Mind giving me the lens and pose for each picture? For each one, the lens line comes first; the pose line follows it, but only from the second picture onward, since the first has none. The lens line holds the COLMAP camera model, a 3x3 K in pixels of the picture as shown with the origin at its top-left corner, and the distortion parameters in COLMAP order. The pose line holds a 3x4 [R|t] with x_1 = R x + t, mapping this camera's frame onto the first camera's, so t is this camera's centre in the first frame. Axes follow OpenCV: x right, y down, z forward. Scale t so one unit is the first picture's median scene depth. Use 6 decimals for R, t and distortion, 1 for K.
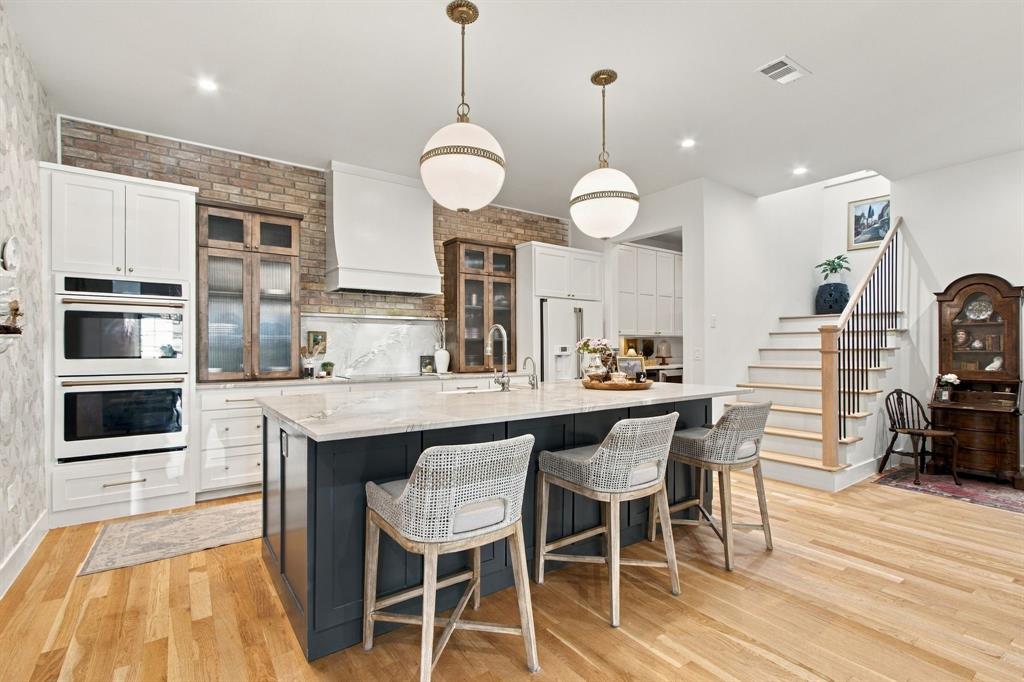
lens RADIAL K [[479.6, 0, 504.1], [0, 479.6, 343.3], [0, 0, 1]] dist [0.019096, 0.000575]
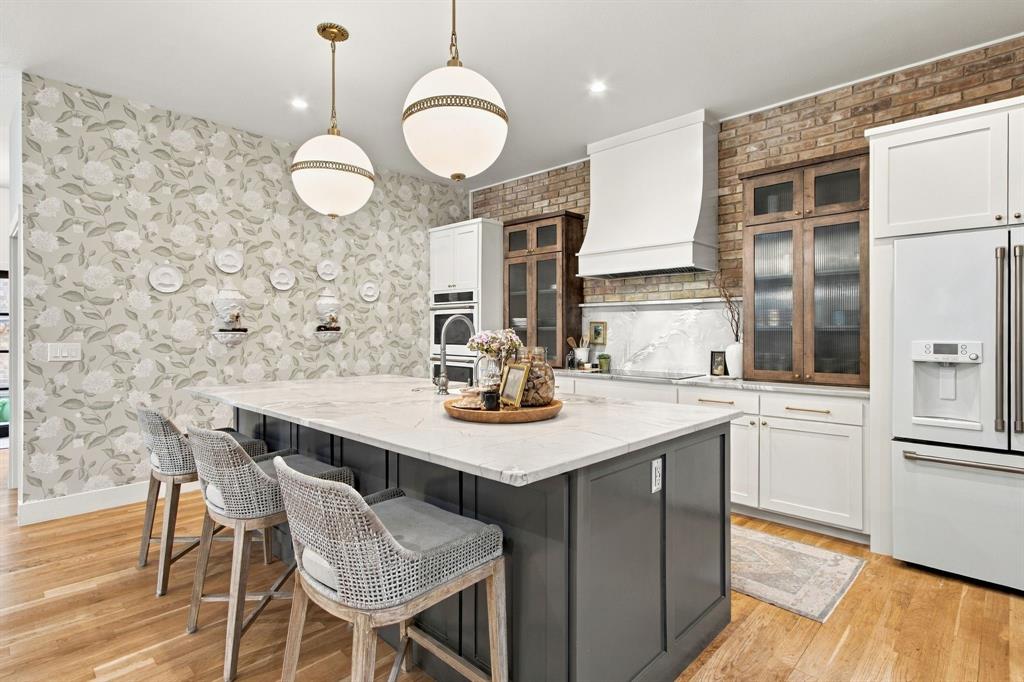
lens RADIAL K [[514.2, 0, 505.6], [0, 514.2, 334.8], [0, 0, 1]] dist [0.004877, 0.000814]
pose [[0.192852, 0.004416, -0.981218, 0.573210], [0.001636, 0.999987, 0.004822, -0.003975], [0.981227, -0.002536, 0.192842, 0.590553]]
